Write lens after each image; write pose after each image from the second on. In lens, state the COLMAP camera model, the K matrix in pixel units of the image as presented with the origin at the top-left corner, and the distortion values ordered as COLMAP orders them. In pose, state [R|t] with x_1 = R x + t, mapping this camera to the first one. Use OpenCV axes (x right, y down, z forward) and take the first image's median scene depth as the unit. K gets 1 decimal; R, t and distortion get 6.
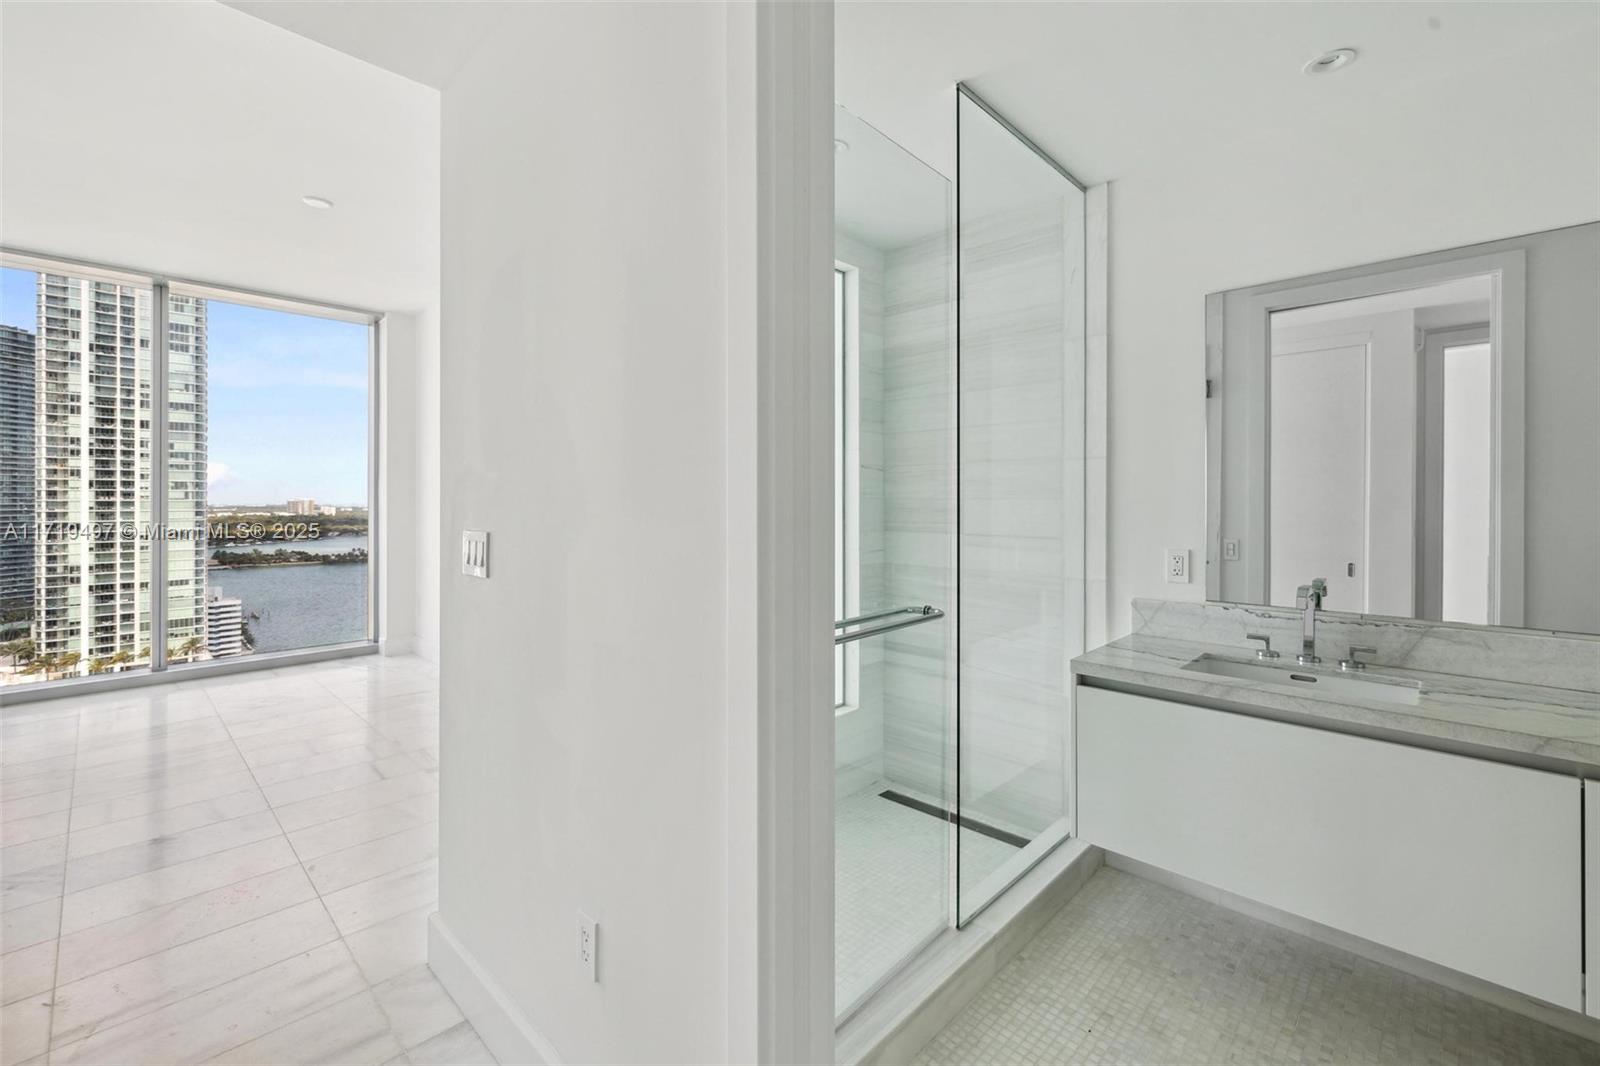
lens RADIAL K [[679.1, 0, 793.7], [0, 679.1, 503.6], [0, 0, 1]] dist [0.002128, 0.000074]
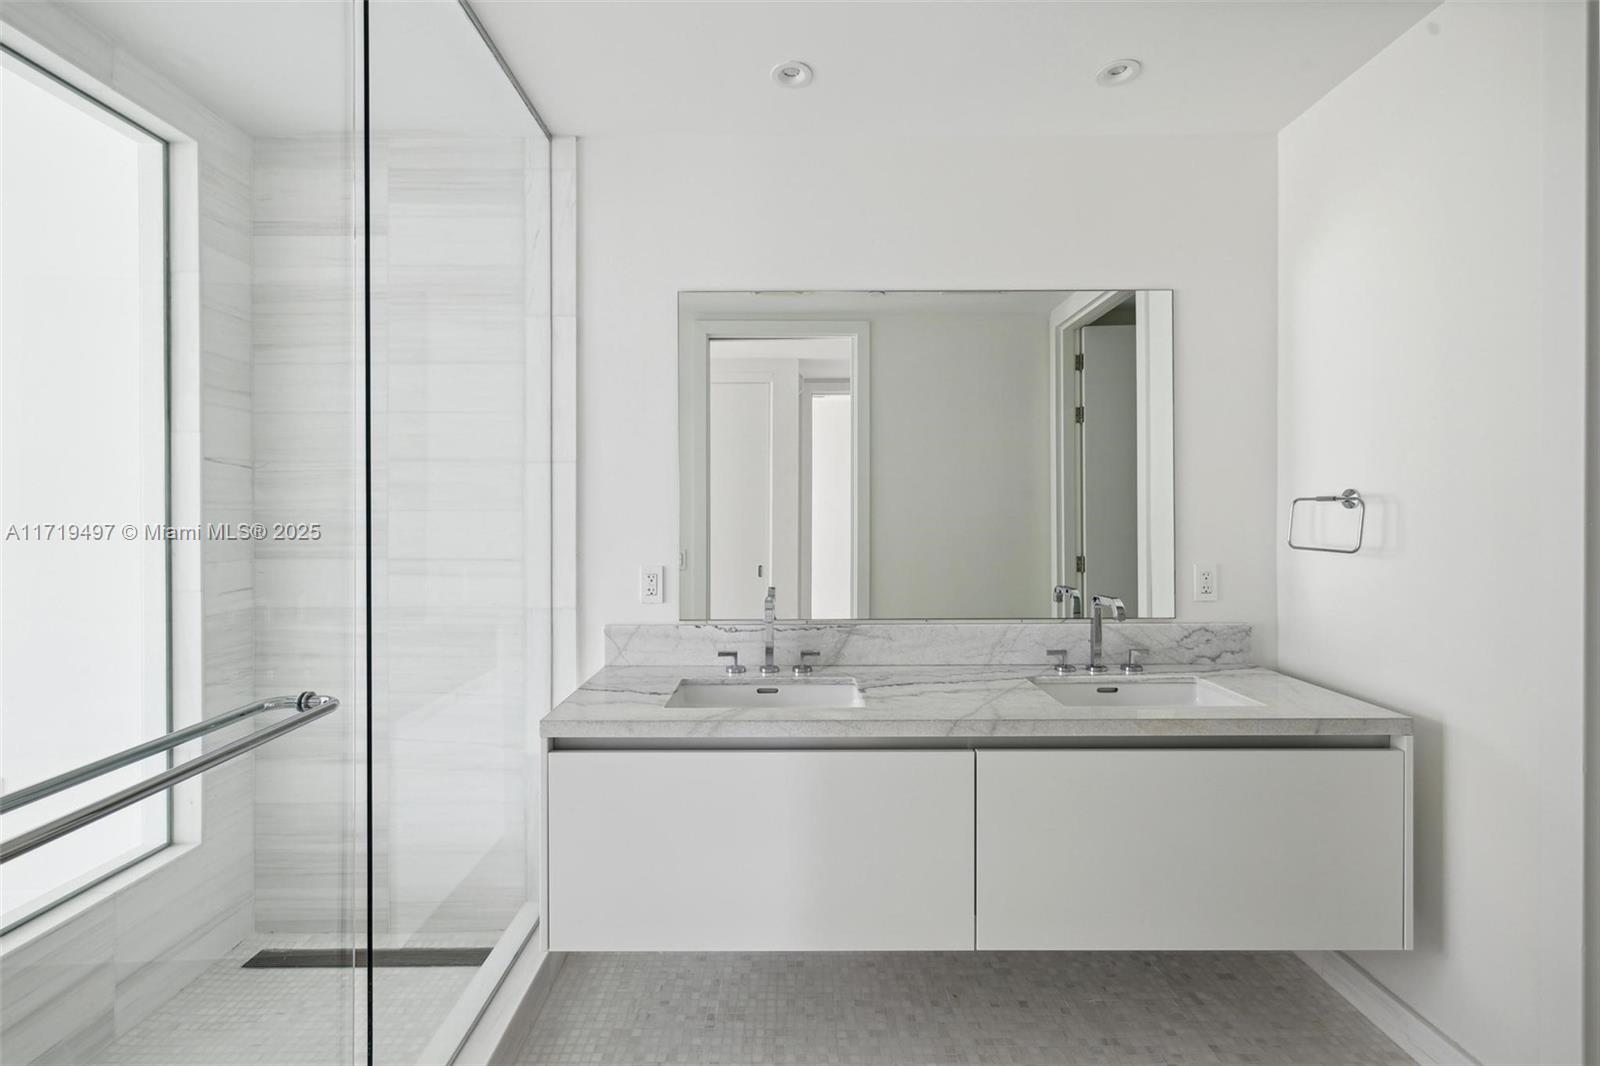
lens RADIAL K [[688.1, 0, 792.4], [0, 688.1, 514.8], [0, 0, 1]] dist [0.002180, 0.000142]
pose [[0.722207, -0.002306, 0.691673, 0.070479], [0.003832, 0.999992, -0.000667, -0.000552], [-0.691667, 0.003132, 0.722210, 0.222135]]
